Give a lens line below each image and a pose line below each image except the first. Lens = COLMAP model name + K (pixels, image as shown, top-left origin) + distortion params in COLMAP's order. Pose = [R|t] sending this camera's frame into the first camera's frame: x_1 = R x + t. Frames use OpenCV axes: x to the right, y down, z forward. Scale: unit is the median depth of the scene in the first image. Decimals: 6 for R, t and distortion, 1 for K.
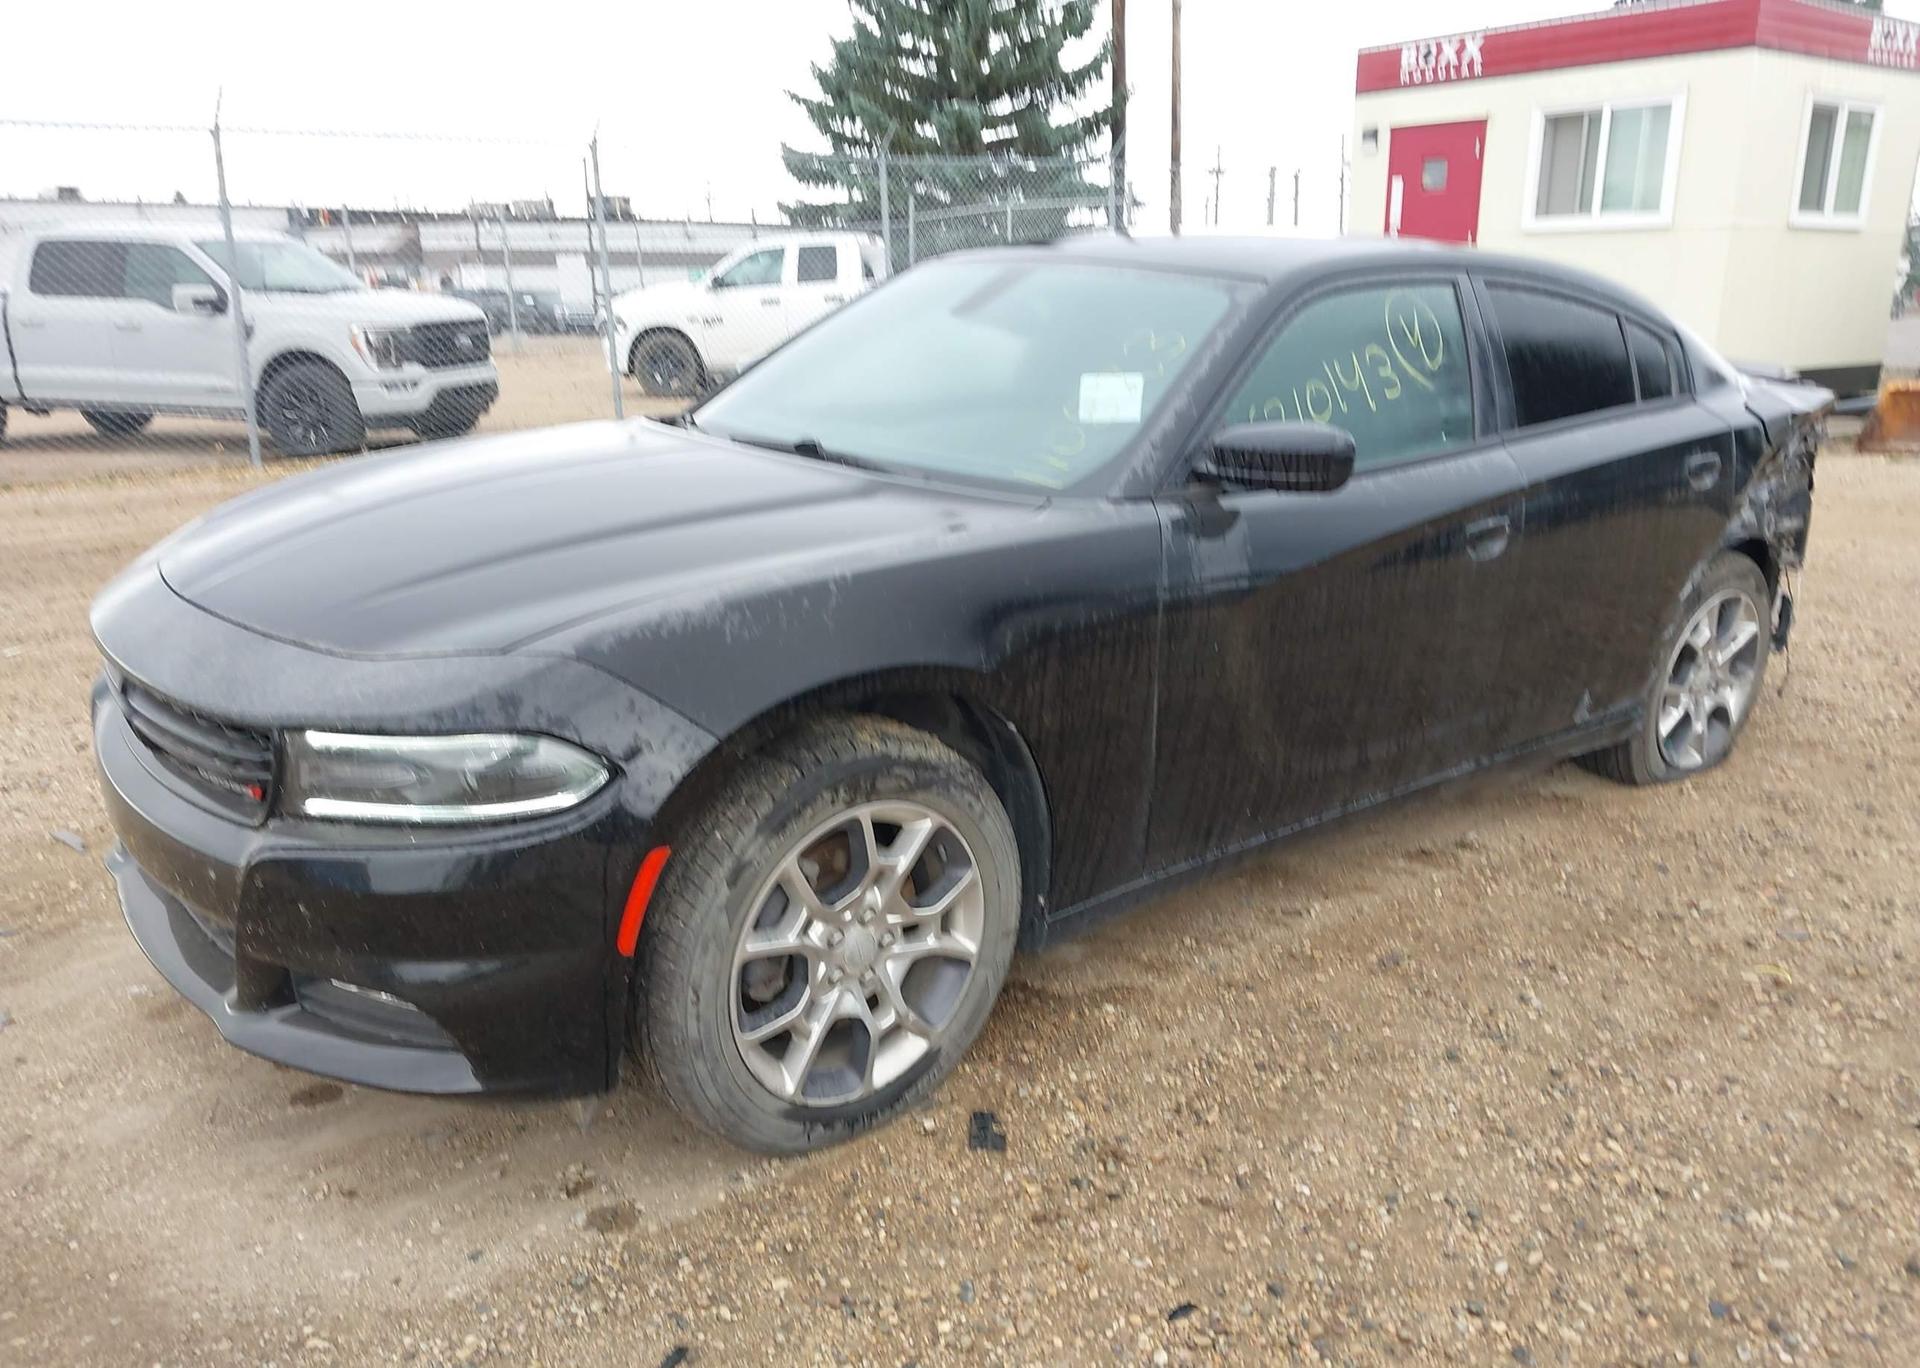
lens RADIAL K [[1555.2, 0, 960.0], [0, 1555.2, 684.0], [0, 0, 1]] dist [0.015371, -0.005704]
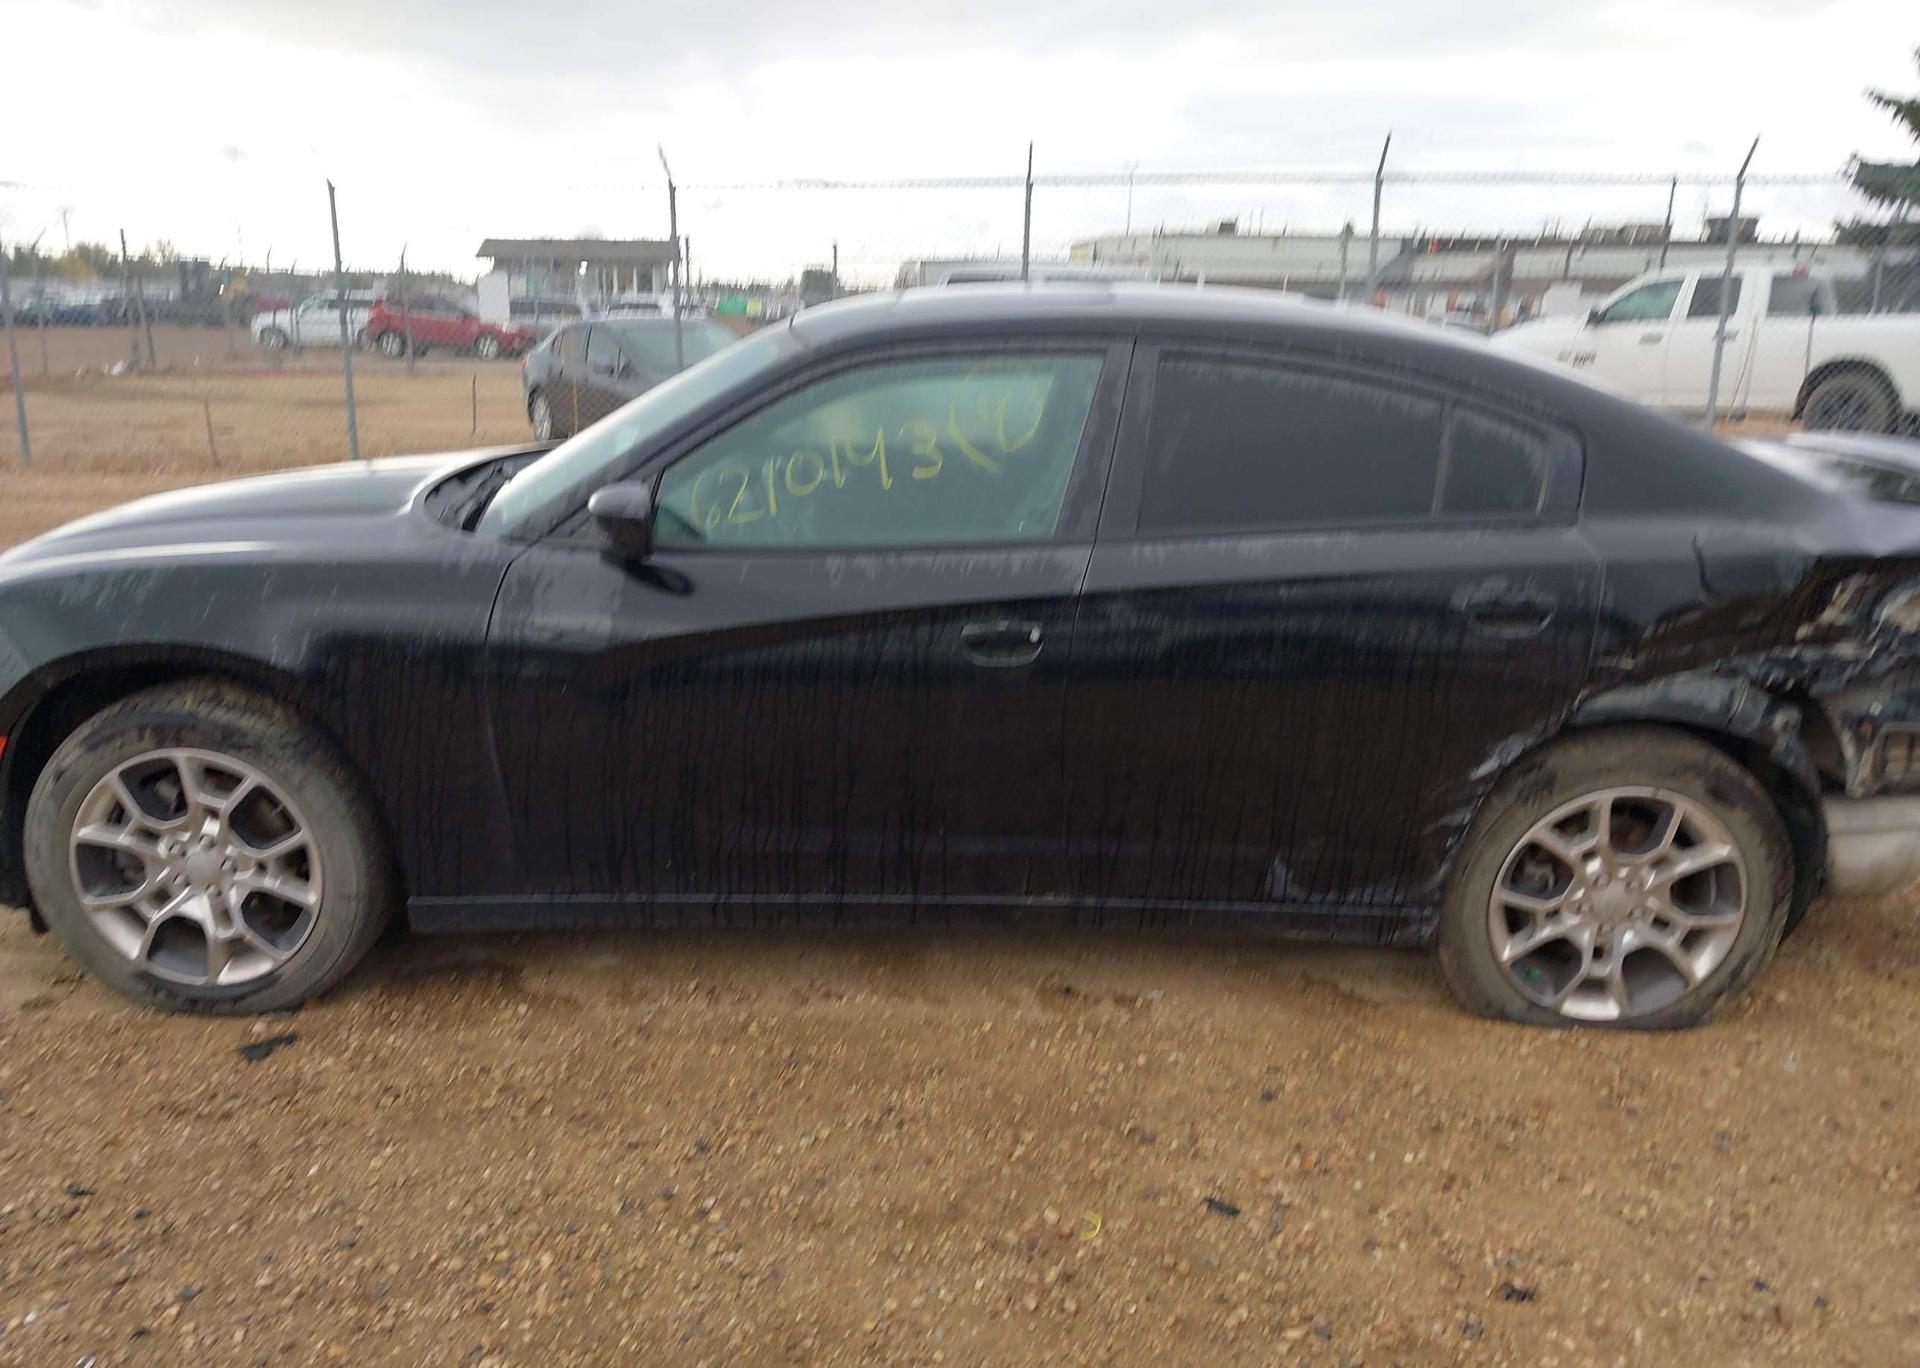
lens RADIAL K [[1555.2, 0, 960.0], [0, 1555.2, 684.0], [0, 0, 1]] dist [0.015371, -0.005704]
pose [[0.747366, 0.167690, -0.642903, 1.113472], [-0.176747, 0.982938, 0.050917, -0.138029], [0.640473, 0.075578, 0.764253, 0.396701]]
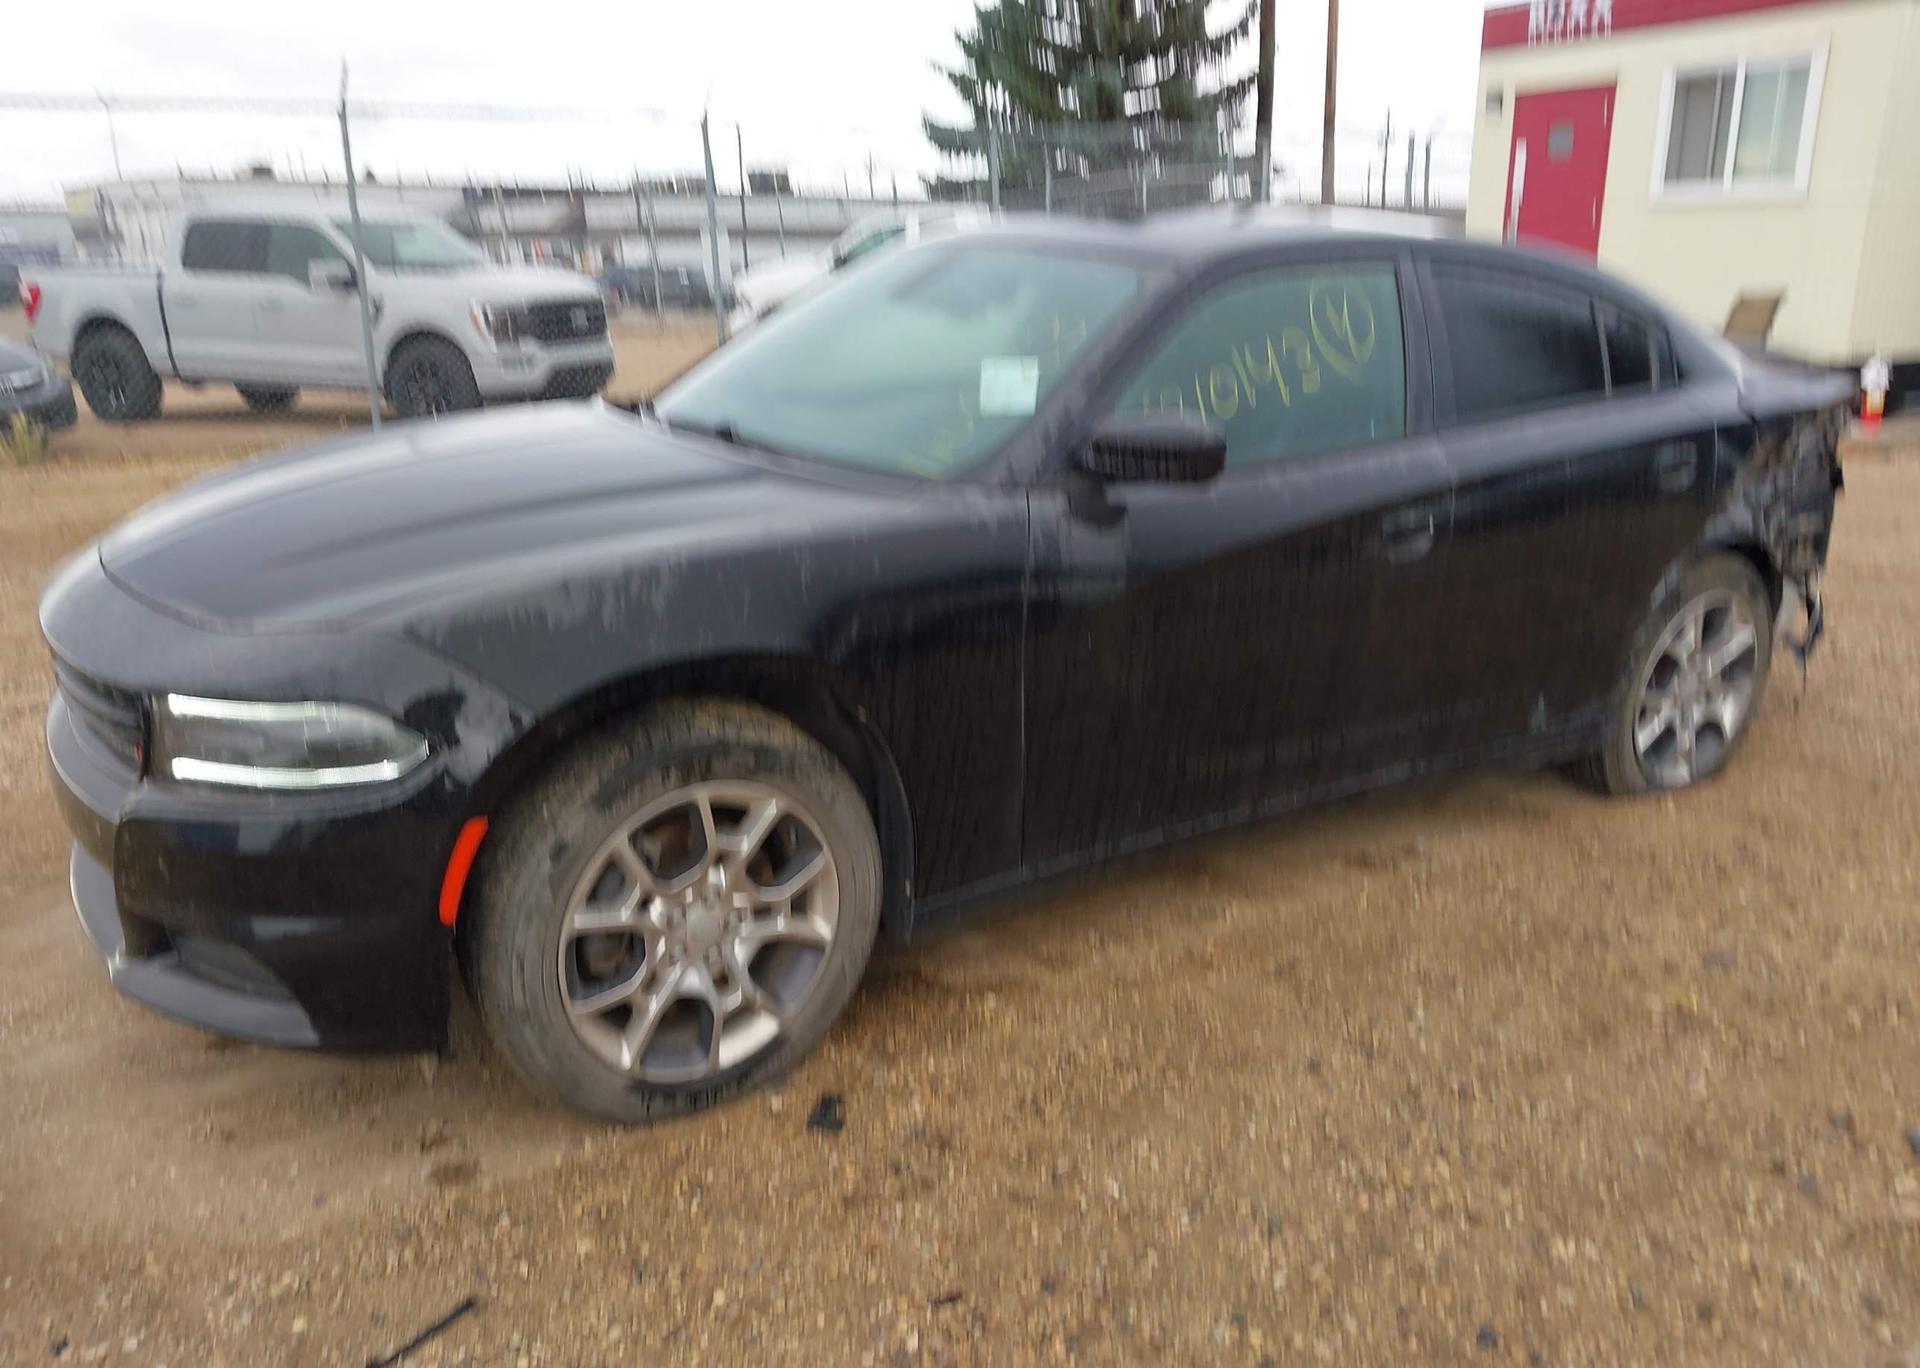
lens RADIAL K [[1596.8, 0, 921.4], [0, 1596.8, 690.0], [0, 0, 1]] dist [0.016496, 0.004316]
pose [[0.992422, 0.029101, -0.119382, 0.187481], [-0.027572, 0.999516, 0.014439, -0.004165], [0.119745, -0.011038, 0.992743, -0.019365]]
